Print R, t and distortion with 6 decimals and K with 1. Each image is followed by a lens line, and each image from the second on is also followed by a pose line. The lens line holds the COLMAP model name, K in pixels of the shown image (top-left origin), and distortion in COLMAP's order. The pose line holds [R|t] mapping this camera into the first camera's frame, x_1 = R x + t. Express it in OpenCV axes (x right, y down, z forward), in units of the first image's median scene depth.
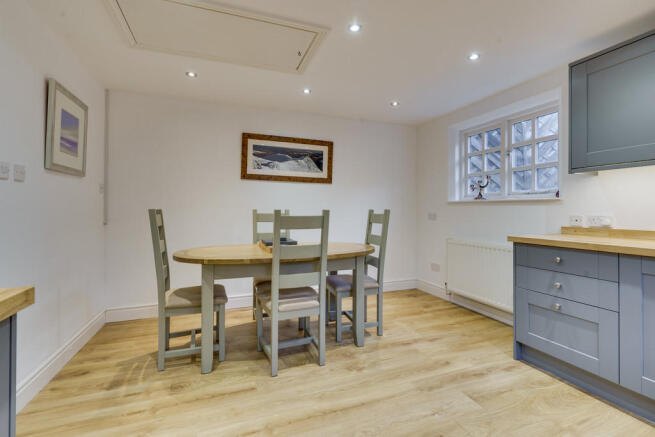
lens RADIAL K [[298.9, 0, 328.4], [0, 298.9, 207.9], [0, 0, 1]] dist [-0.000964, -0.000017]
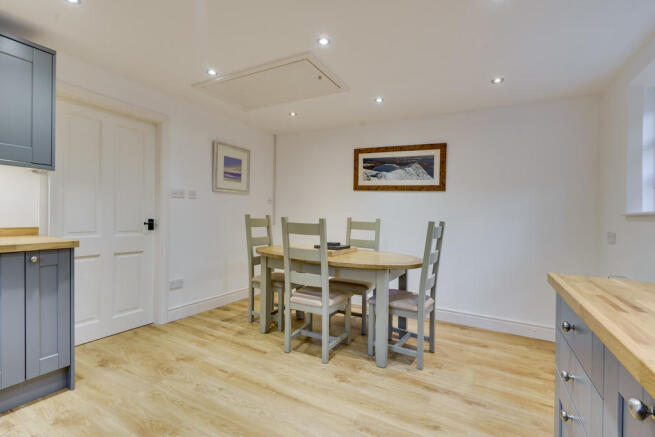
lens RADIAL K [[296.2, 0, 327.5], [0, 296.2, 218.5], [0, 0, 1]] dist [-0.002233, 0.000284]
pose [[0.653412, 0.030942, -0.756370, 0.571005], [-0.027274, 0.999478, 0.017325, -0.008579], [0.756511, 0.009309, 0.653915, 0.225766]]
